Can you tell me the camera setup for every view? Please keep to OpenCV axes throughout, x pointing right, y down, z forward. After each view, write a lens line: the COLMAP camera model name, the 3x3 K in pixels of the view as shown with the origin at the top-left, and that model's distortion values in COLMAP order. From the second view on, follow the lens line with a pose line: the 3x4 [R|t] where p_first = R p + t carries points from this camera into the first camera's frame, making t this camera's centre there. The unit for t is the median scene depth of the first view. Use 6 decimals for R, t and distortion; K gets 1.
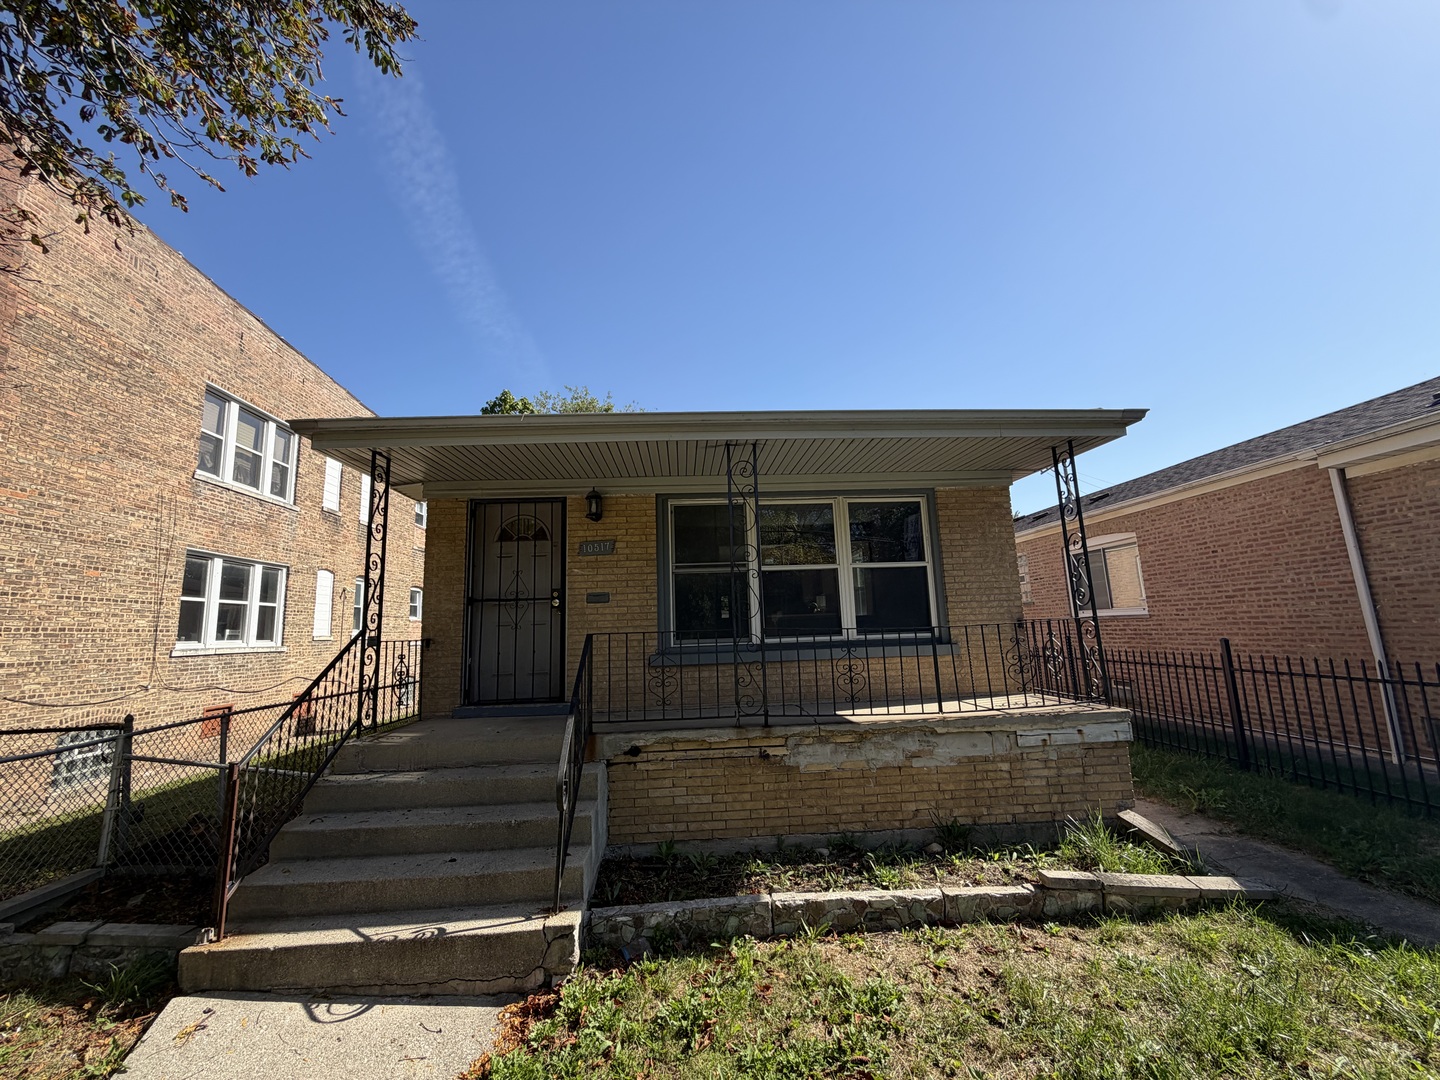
lens RADIAL K [[575.5, 0, 714.9], [0, 575.5, 540.7], [0, 0, 1]] dist [0.000479, 0.000176]
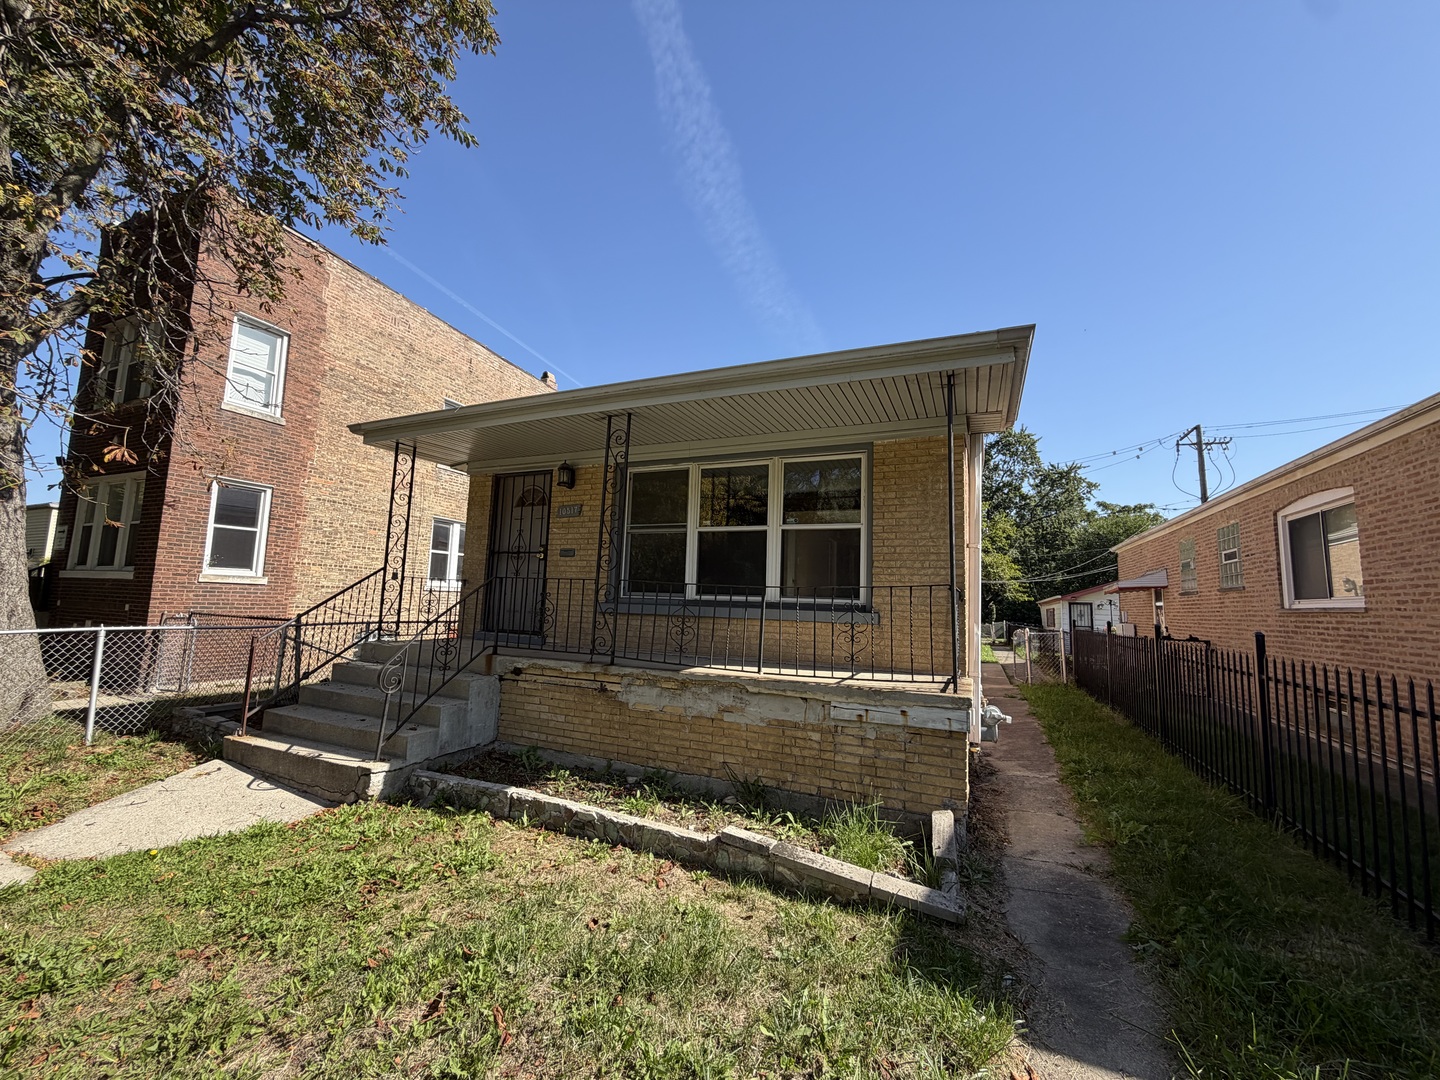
lens RADIAL K [[575.5, 0, 714.9], [0, 575.5, 540.7], [0, 0, 1]] dist [0.000479, 0.000176]
pose [[0.886586, 0.015019, -0.462319, 0.787081], [0.006604, 0.998960, 0.045116, 0.028285], [0.462516, -0.043052, 0.885565, 0.102255]]
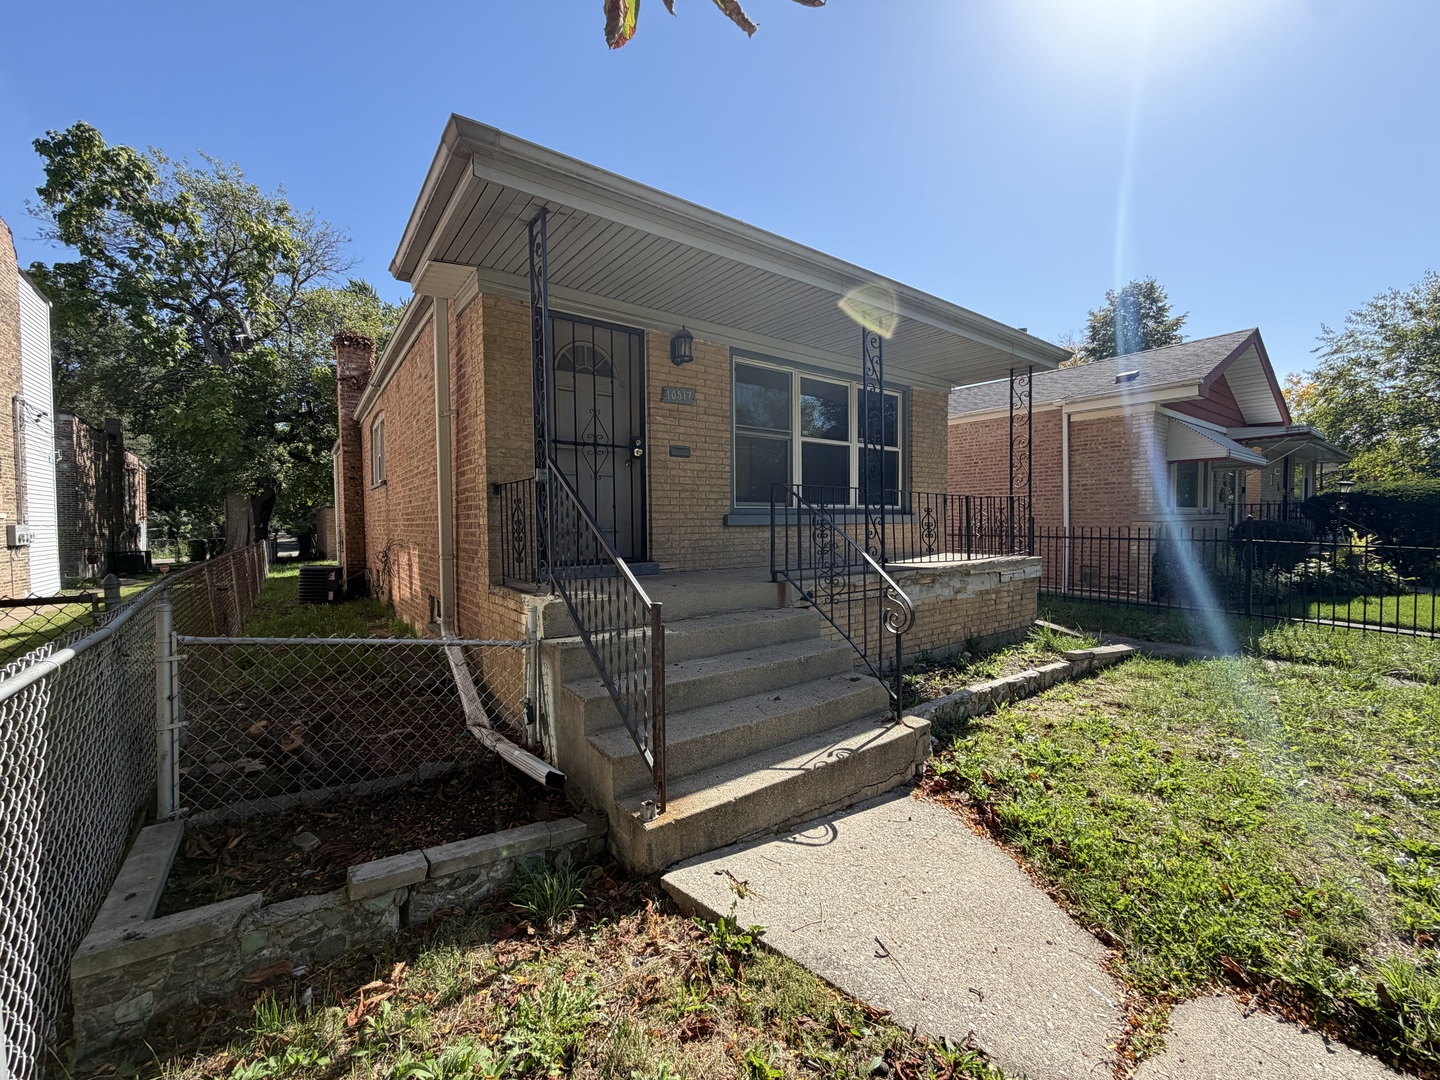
lens RADIAL K [[575.5, 0, 714.9], [0, 575.5, 540.7], [0, 0, 1]] dist [0.000479, 0.000176]
pose [[0.834482, 0.008701, 0.550966, -0.835034], [-0.105074, 0.984041, 0.143603, 0.128567], [-0.540924, -0.177726, 0.822079, 0.238438]]
